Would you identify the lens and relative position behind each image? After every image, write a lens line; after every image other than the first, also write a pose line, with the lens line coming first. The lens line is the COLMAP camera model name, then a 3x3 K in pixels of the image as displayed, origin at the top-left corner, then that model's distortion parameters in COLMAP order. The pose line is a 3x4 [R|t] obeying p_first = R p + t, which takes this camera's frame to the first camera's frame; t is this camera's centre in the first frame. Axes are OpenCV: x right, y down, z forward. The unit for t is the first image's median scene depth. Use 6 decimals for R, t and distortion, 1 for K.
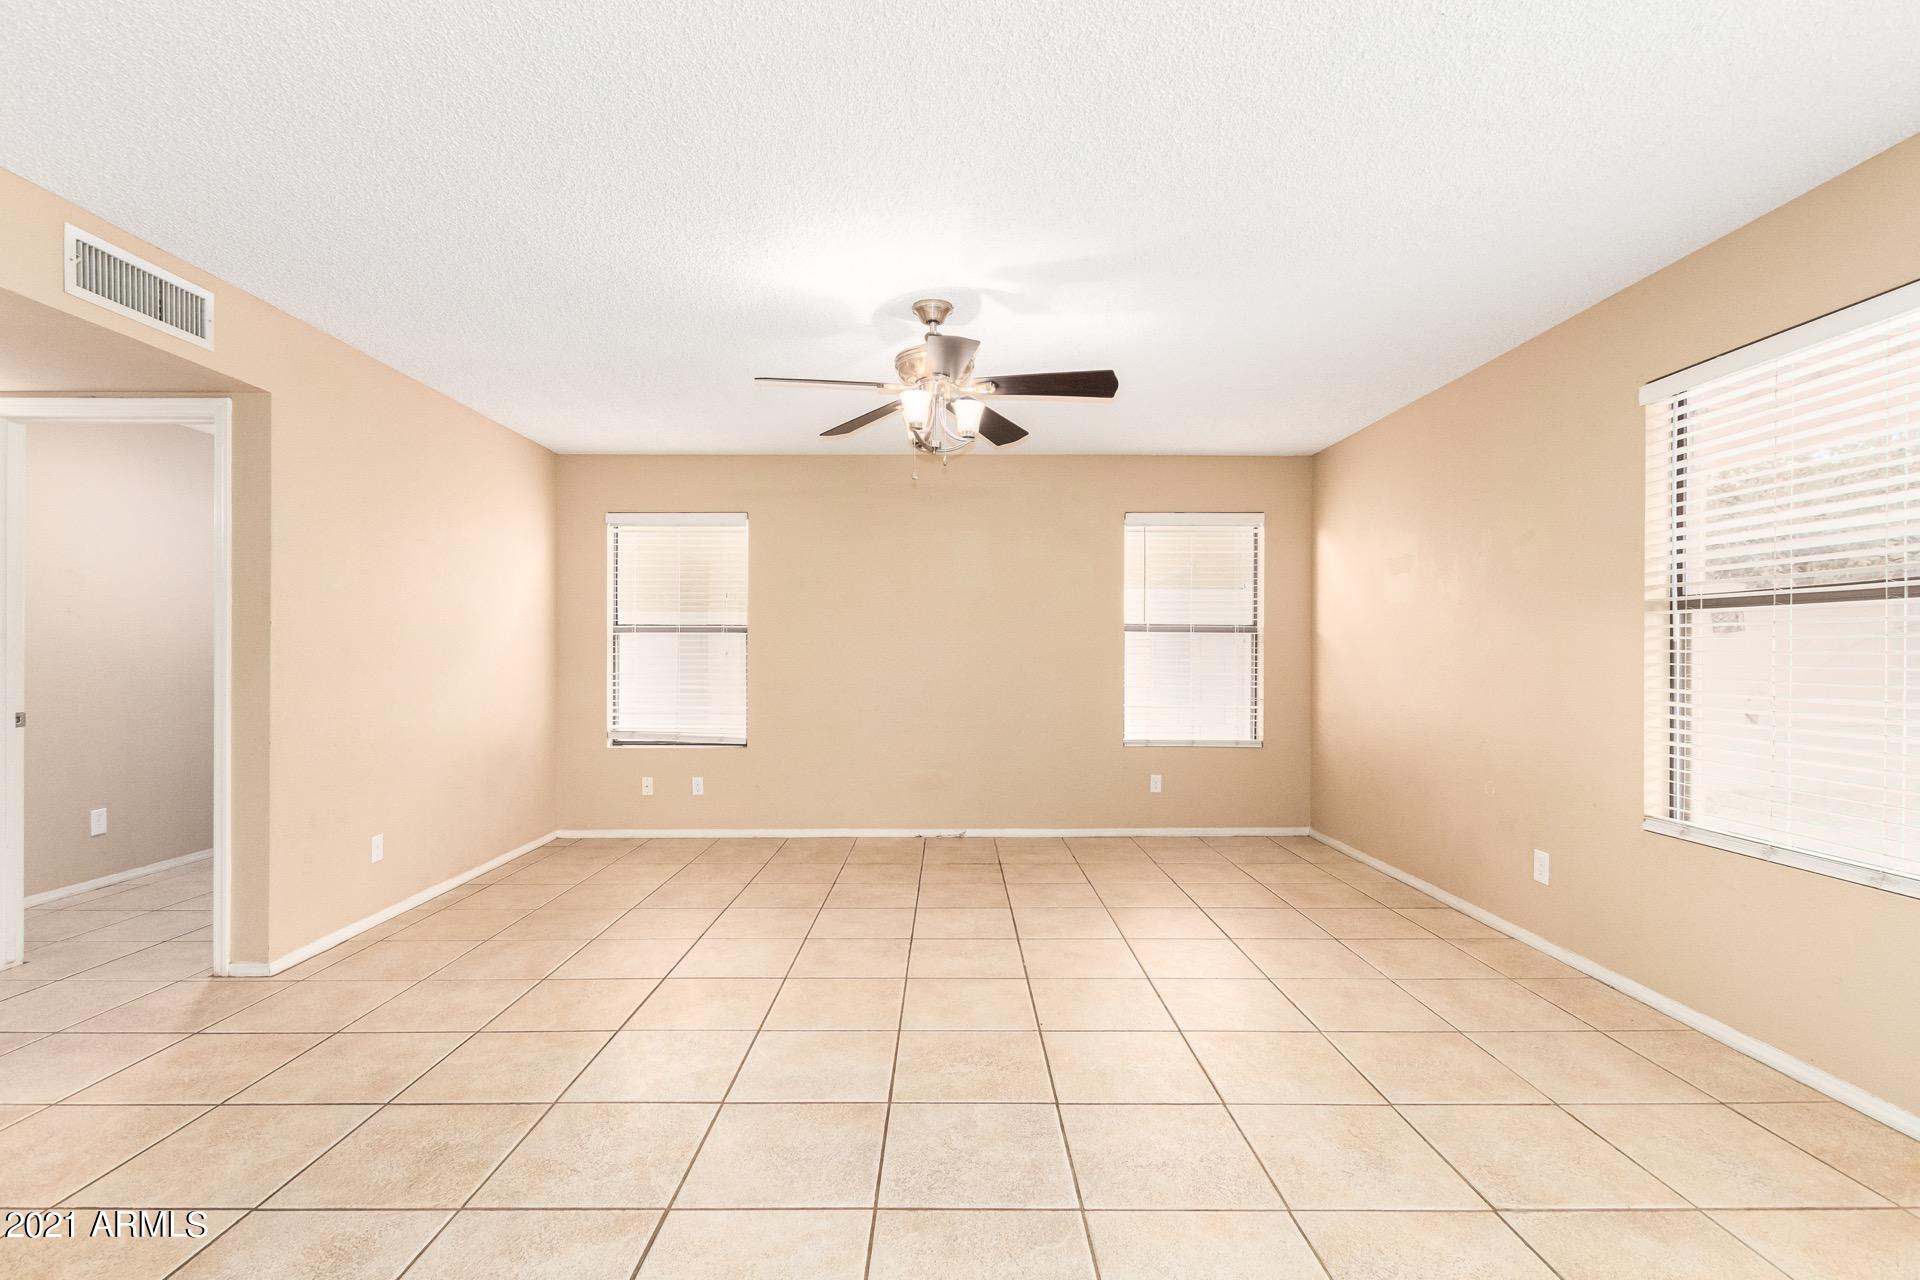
lens RADIAL K [[846.8, 0, 966.9], [0, 846.8, 655.5], [0, 0, 1]] dist [-0.003463, -0.000295]
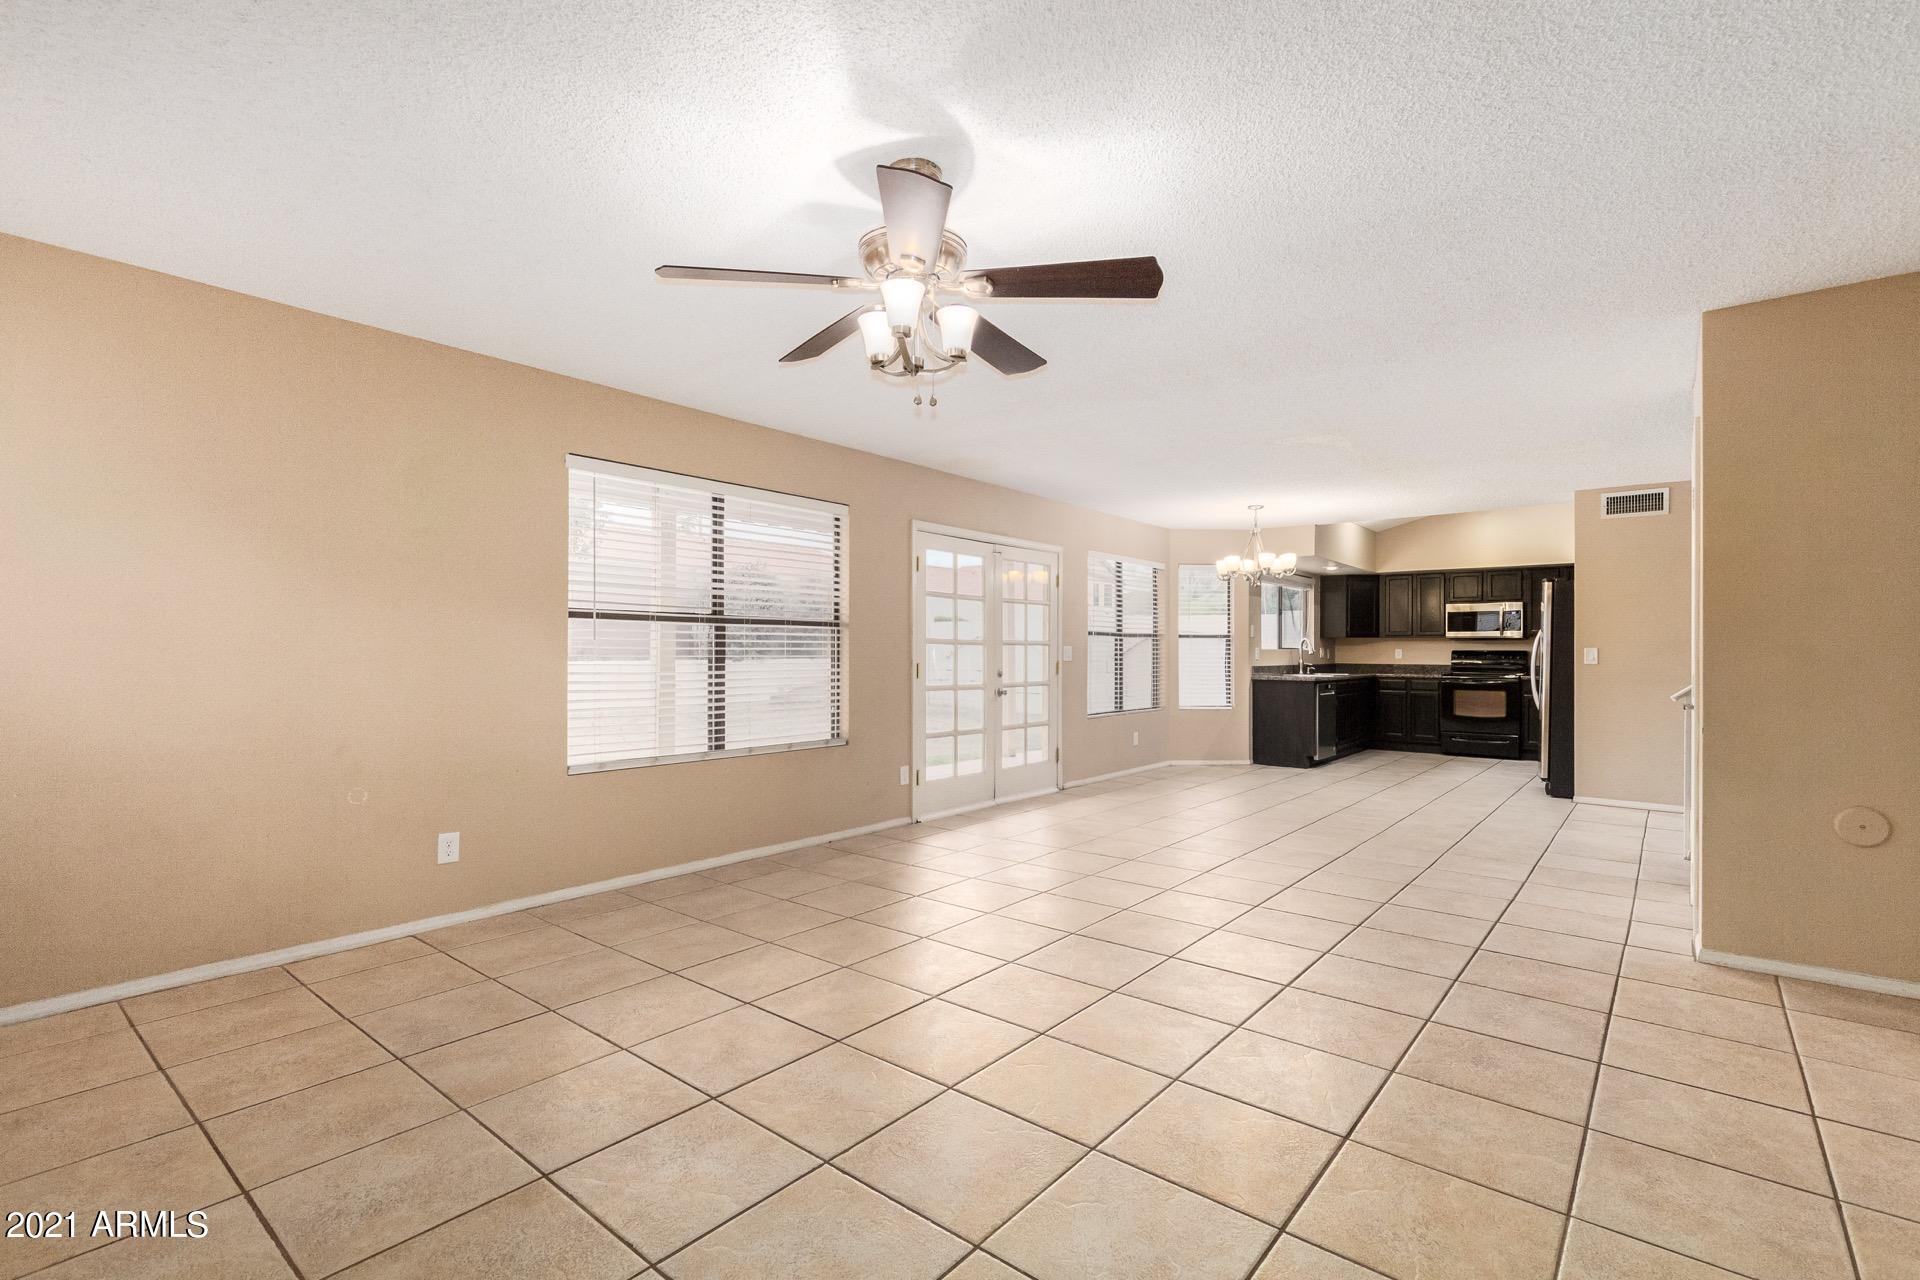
lens RADIAL K [[884.7, 0, 957.3], [0, 884.7, 641.3], [0, 0, 1]] dist [-0.004720, -0.000454]
pose [[-0.756059, 0.003535, 0.654494, -0.692893], [-0.000793, 0.999980, -0.006318, 0.001497], [-0.654503, -0.005296, -0.756041, 1.898432]]
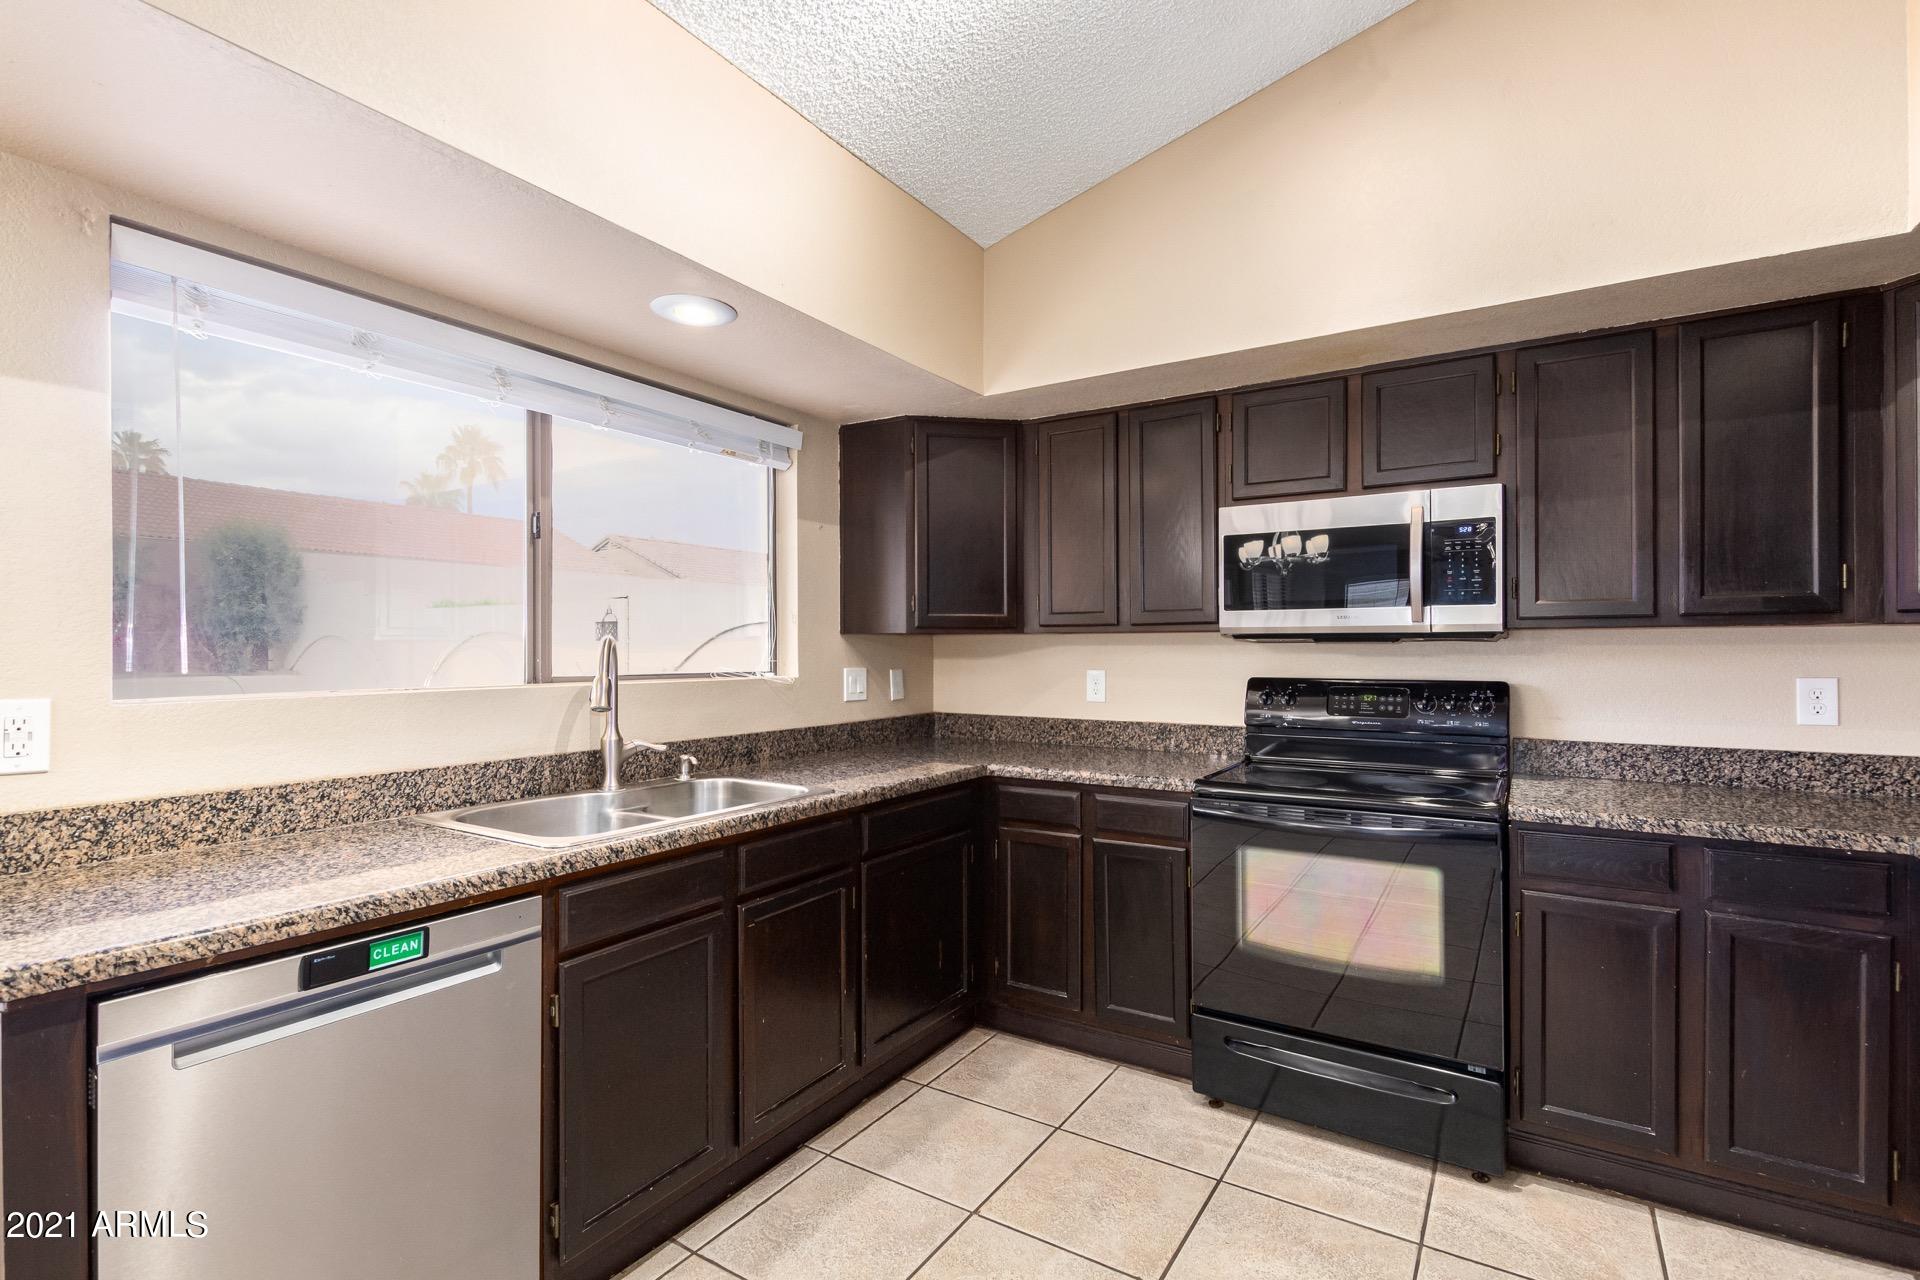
lens RADIAL K [[884.7, 0, 984.0], [0, 884.7, 639.3], [0, 0, 1]] dist [-0.004720, -0.000454]
pose [[-0.830367, 0.005762, 0.557186, -0.127045], [0.006982, 0.999976, 0.000063, -0.034364], [-0.557172, 0.003943, -0.830387, -1.410683]]
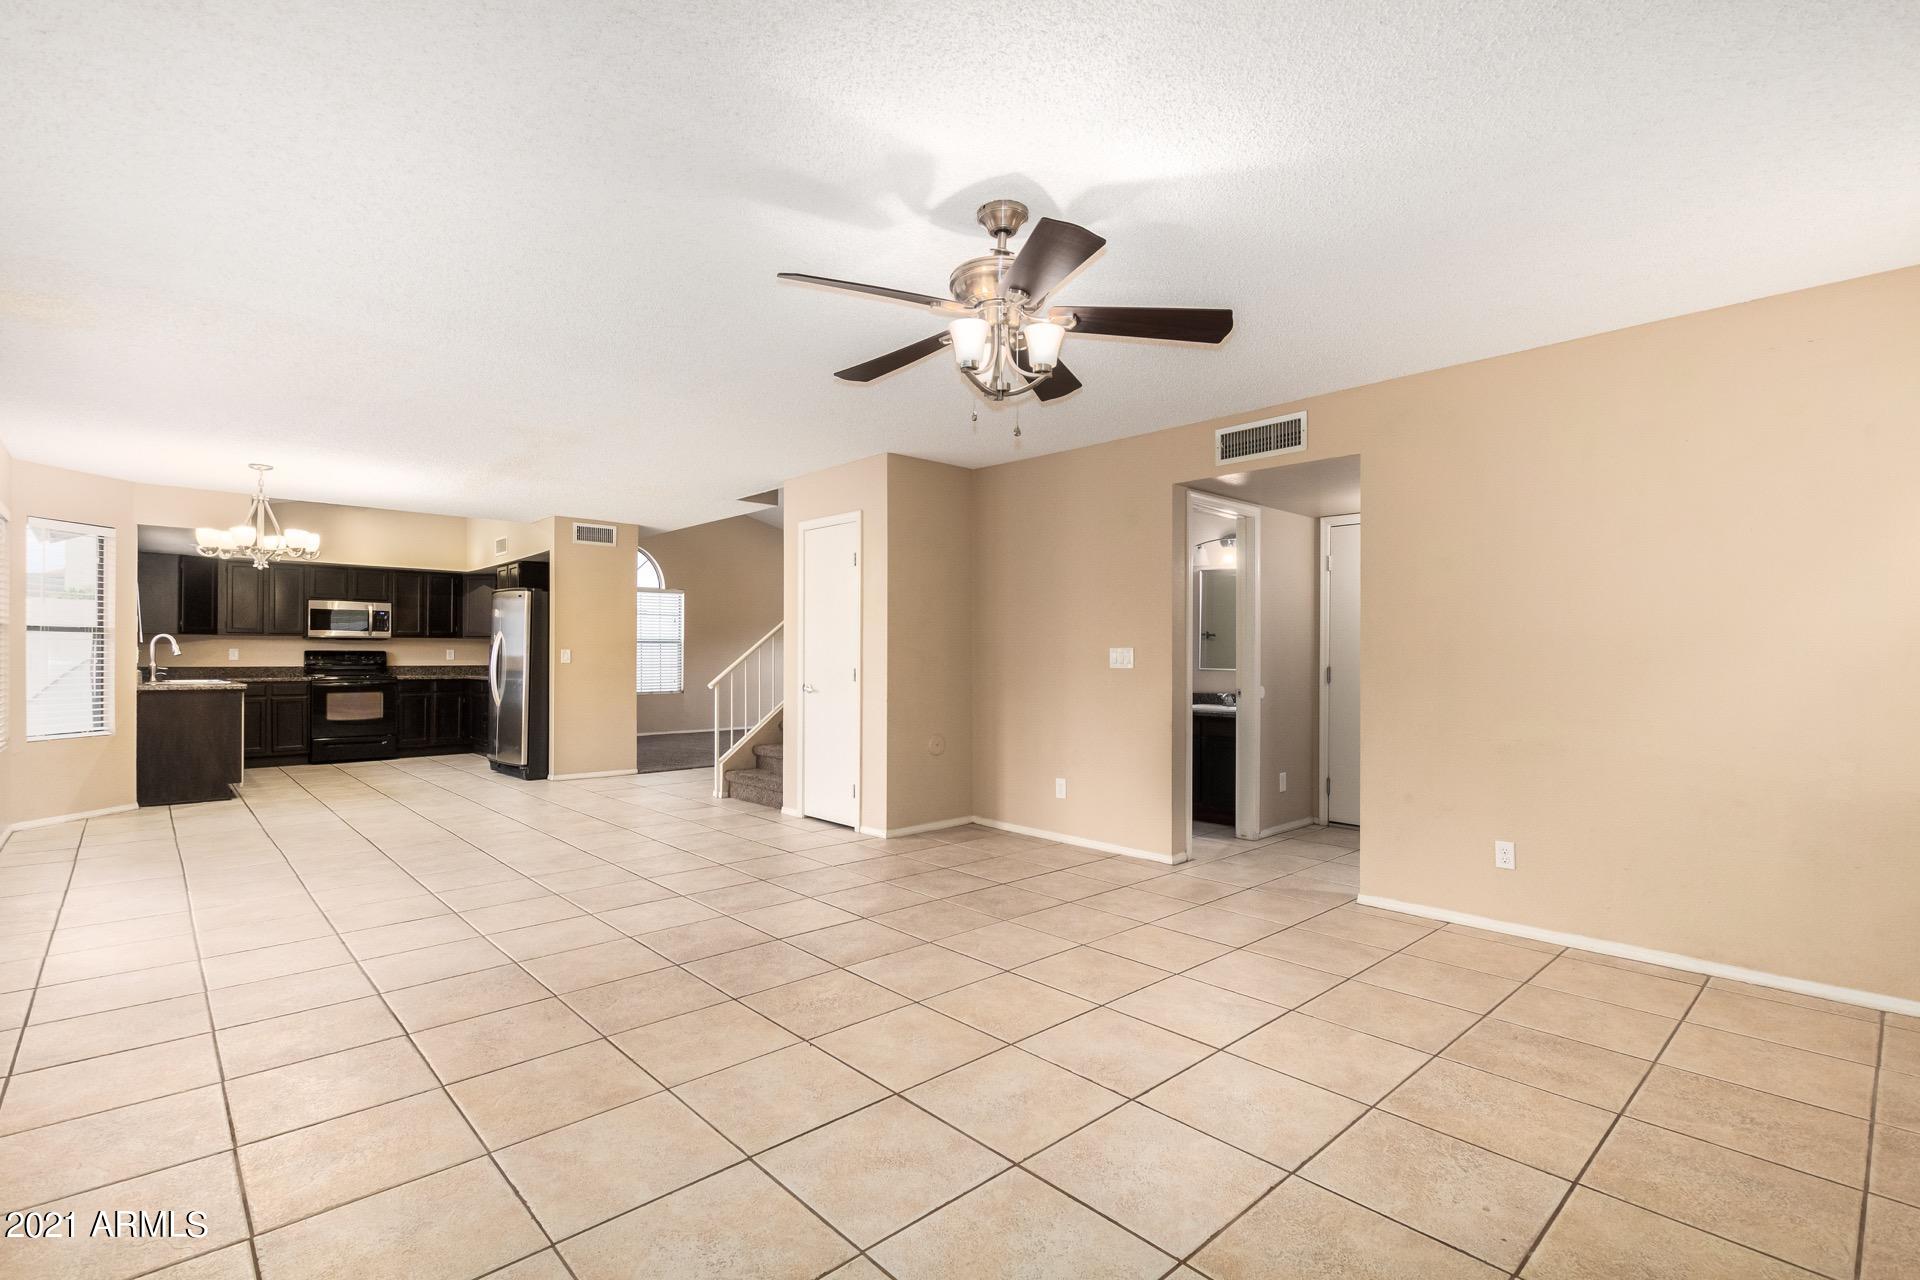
lens RADIAL K [[884.7, 0, 948.1], [0, 884.7, 643.5], [0, 0, 1]] dist [-0.004720, -0.000454]
pose [[-0.745460, -0.011032, -0.666460, 0.668677], [-0.007712, 0.999939, -0.007926, -0.004553], [0.666506, -0.000769, -0.745499, 1.934600]]
